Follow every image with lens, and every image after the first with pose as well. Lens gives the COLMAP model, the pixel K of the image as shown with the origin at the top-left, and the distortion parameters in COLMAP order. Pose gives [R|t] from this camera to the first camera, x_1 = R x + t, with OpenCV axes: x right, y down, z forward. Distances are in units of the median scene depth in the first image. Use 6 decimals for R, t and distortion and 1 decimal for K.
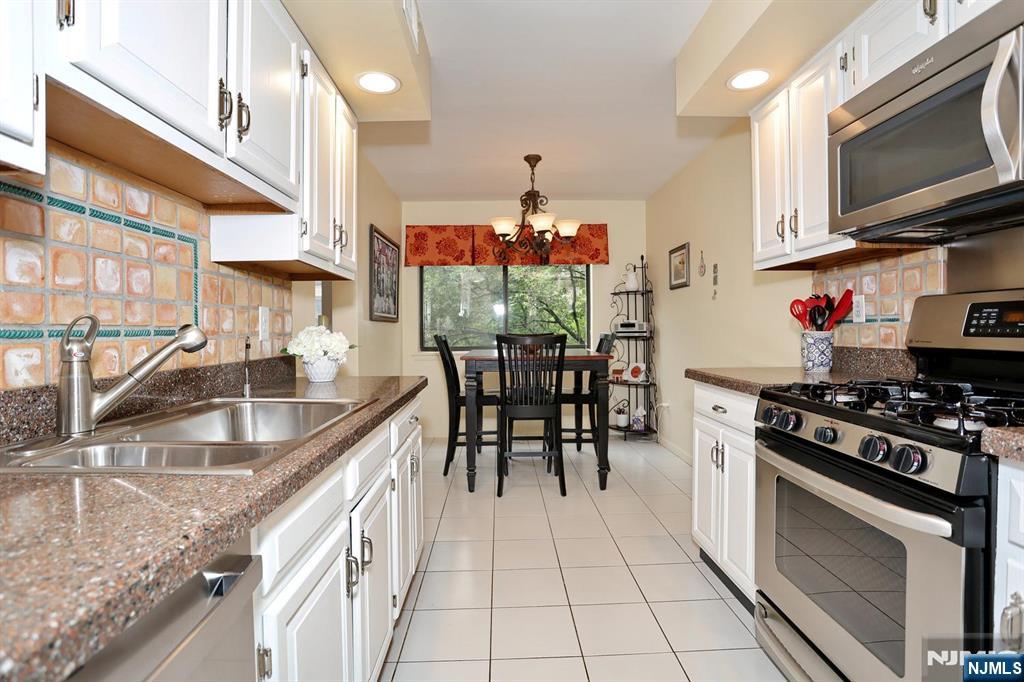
lens RADIAL K [[507.1, 0, 505.6], [0, 507.1, 333.8], [0, 0, 1]] dist [-0.002907, 0.000537]
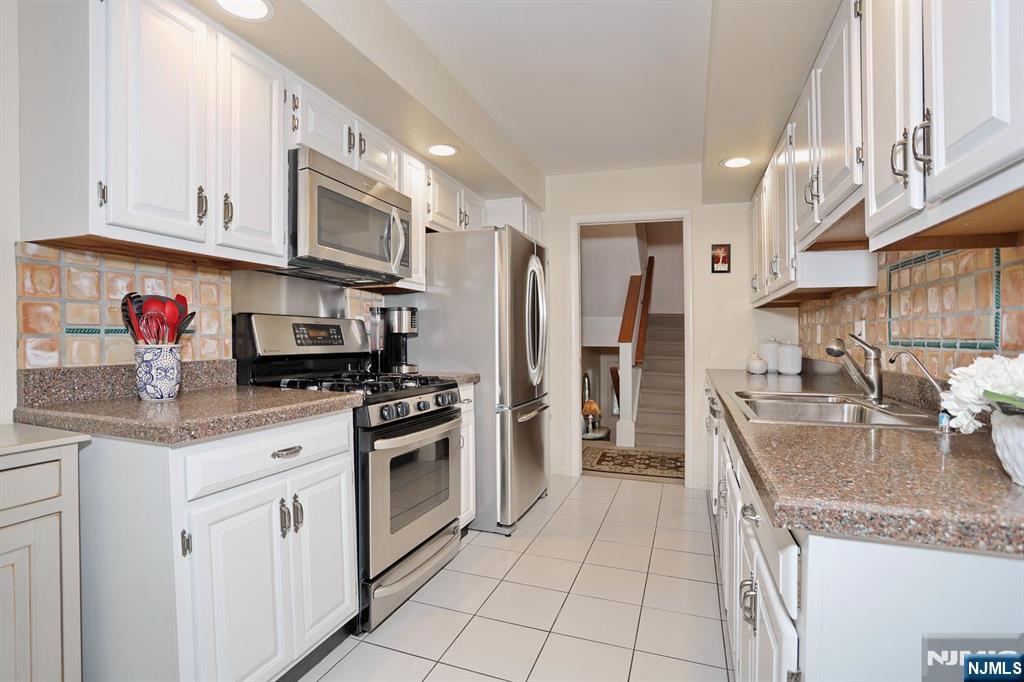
lens RADIAL K [[507.1, 0, 505.6], [0, 507.1, 333.8], [0, 0, 1]] dist [-0.002907, 0.000537]
pose [[-0.934866, 0.004026, 0.354978, -0.052733], [0.003130, 0.999990, -0.003096, -0.006958], [-0.354988, -0.001783, -0.934869, 0.638839]]
